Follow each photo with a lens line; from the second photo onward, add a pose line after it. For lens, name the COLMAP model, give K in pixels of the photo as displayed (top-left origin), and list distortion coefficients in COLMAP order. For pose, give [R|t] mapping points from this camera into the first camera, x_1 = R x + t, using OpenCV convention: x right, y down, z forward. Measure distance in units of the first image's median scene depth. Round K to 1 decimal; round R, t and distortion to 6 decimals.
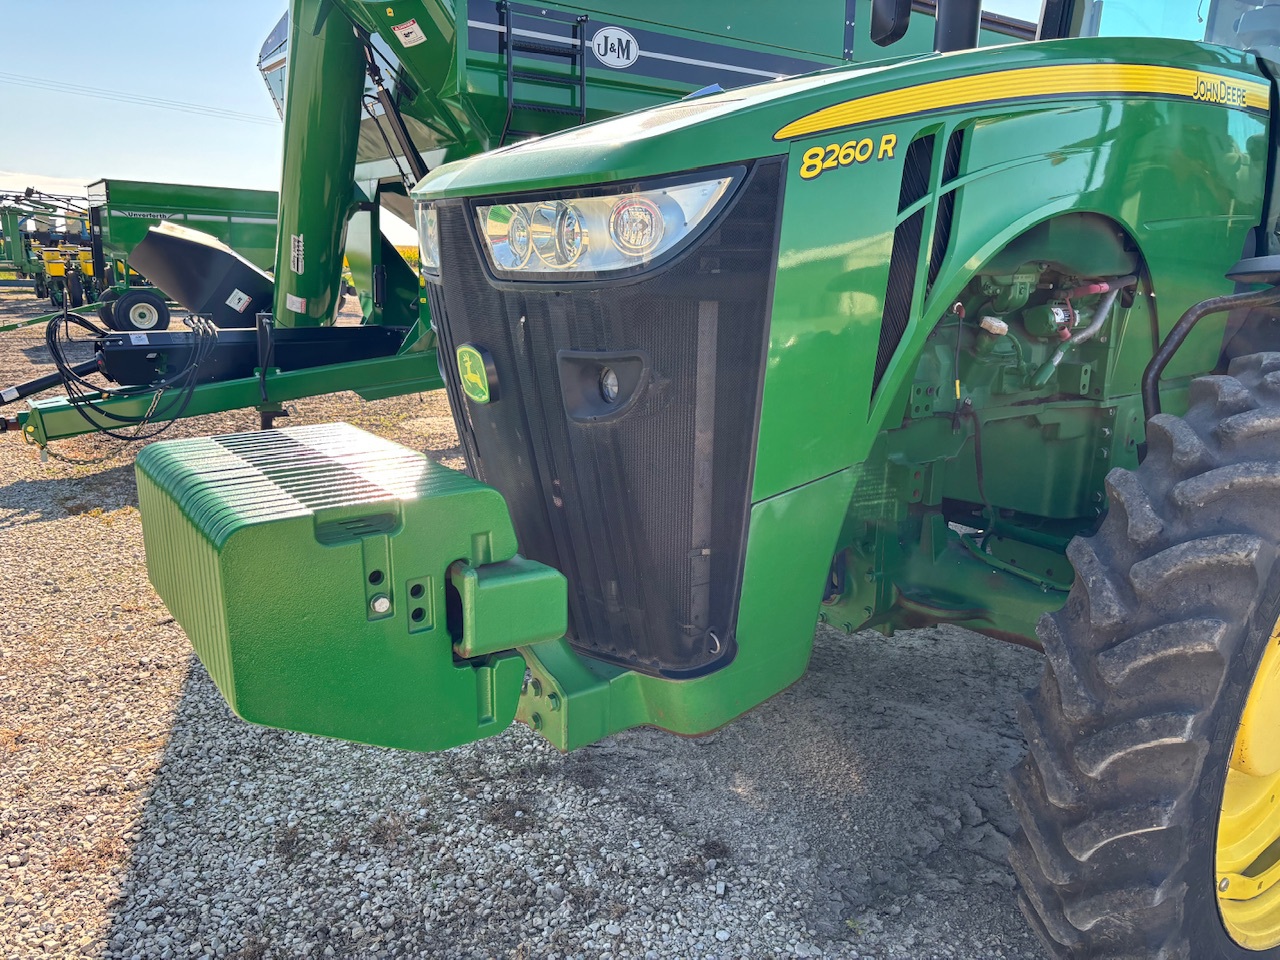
lens RADIAL K [[950.3, 0, 643.9], [0, 950.3, 488.0], [0, 0, 1]] dist [0.042607, -0.053173]
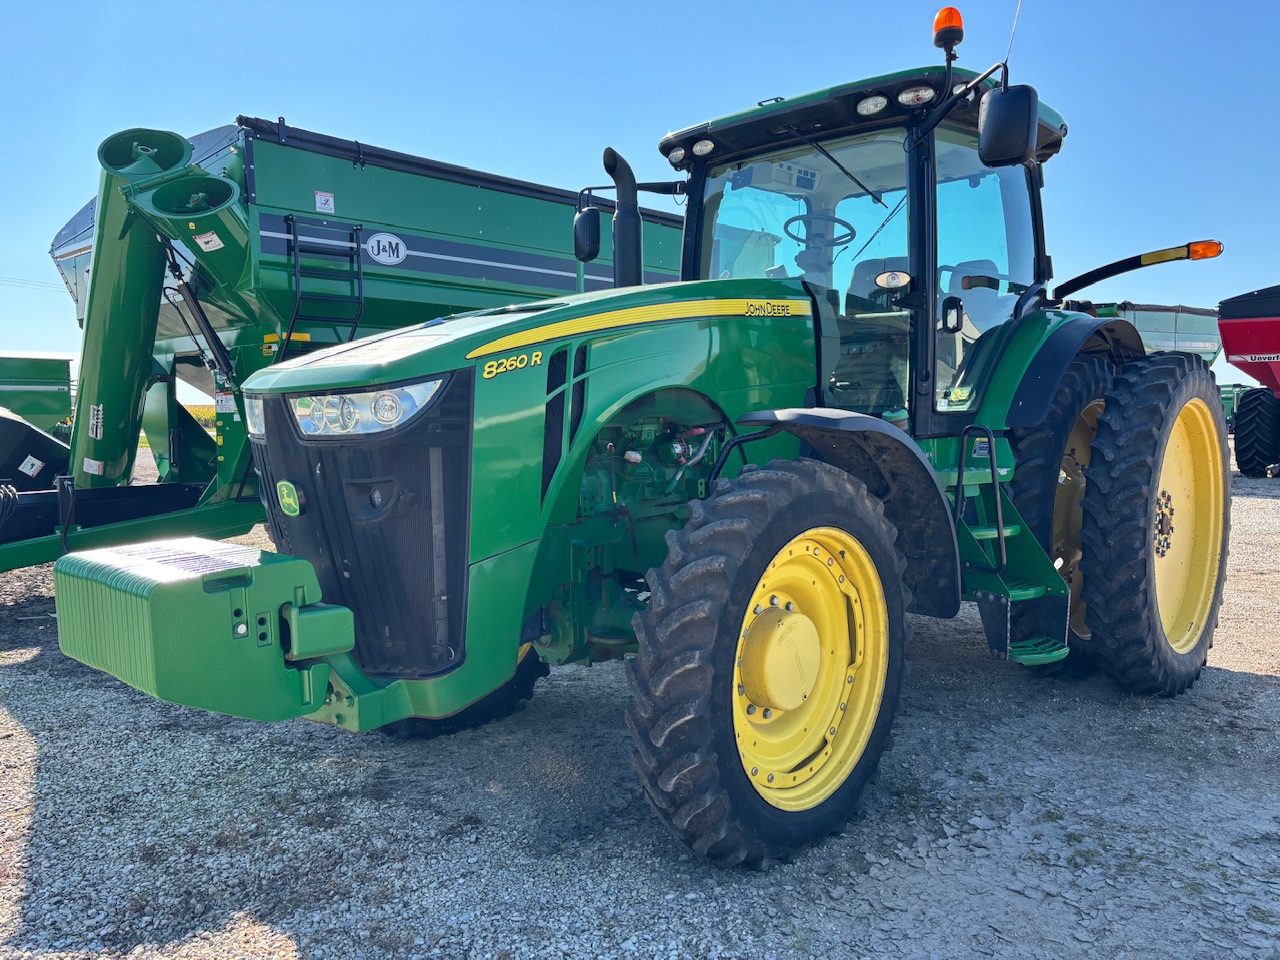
lens RADIAL K [[950.3, 0, 645.9], [0, 950.3, 490.7], [0, 0, 1]] dist [0.042607, -0.053173]
pose [[0.976274, -0.050183, 0.210645, 0.059295], [0.080529, 0.987145, -0.138054, 0.118748], [-0.201010, 0.151742, 0.967765, -0.585699]]
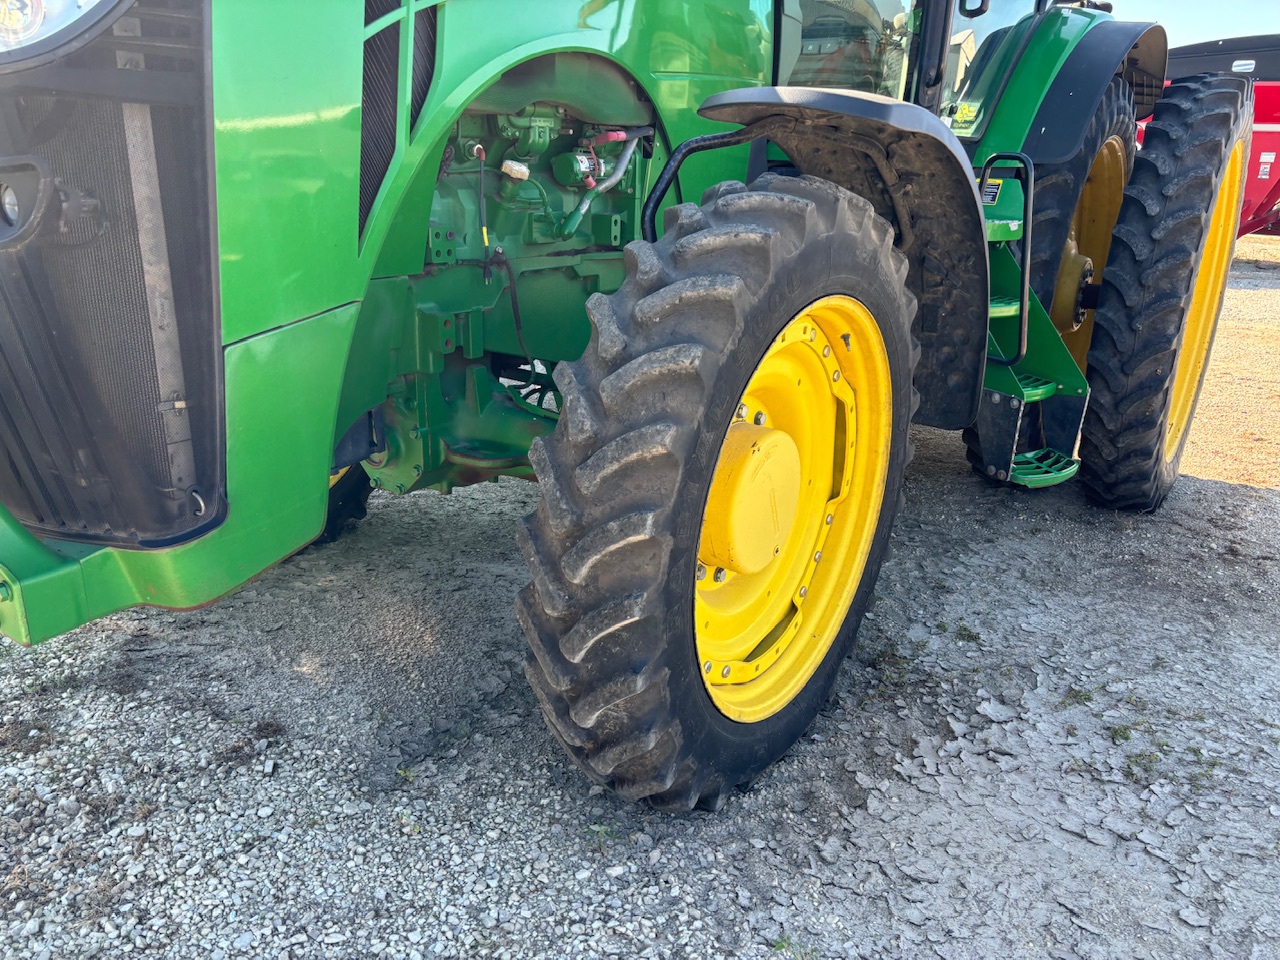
lens RADIAL K [[950.3, 0, 635.6], [0, 950.3, 482.0], [0, 0, 1]] dist [0.042607, -0.053173]
pose [[0.937542, -0.094009, 0.334930, 0.135810], [0.060697, 0.992231, 0.108597, 0.057914], [-0.342537, -0.081485, 0.935964, 0.004591]]
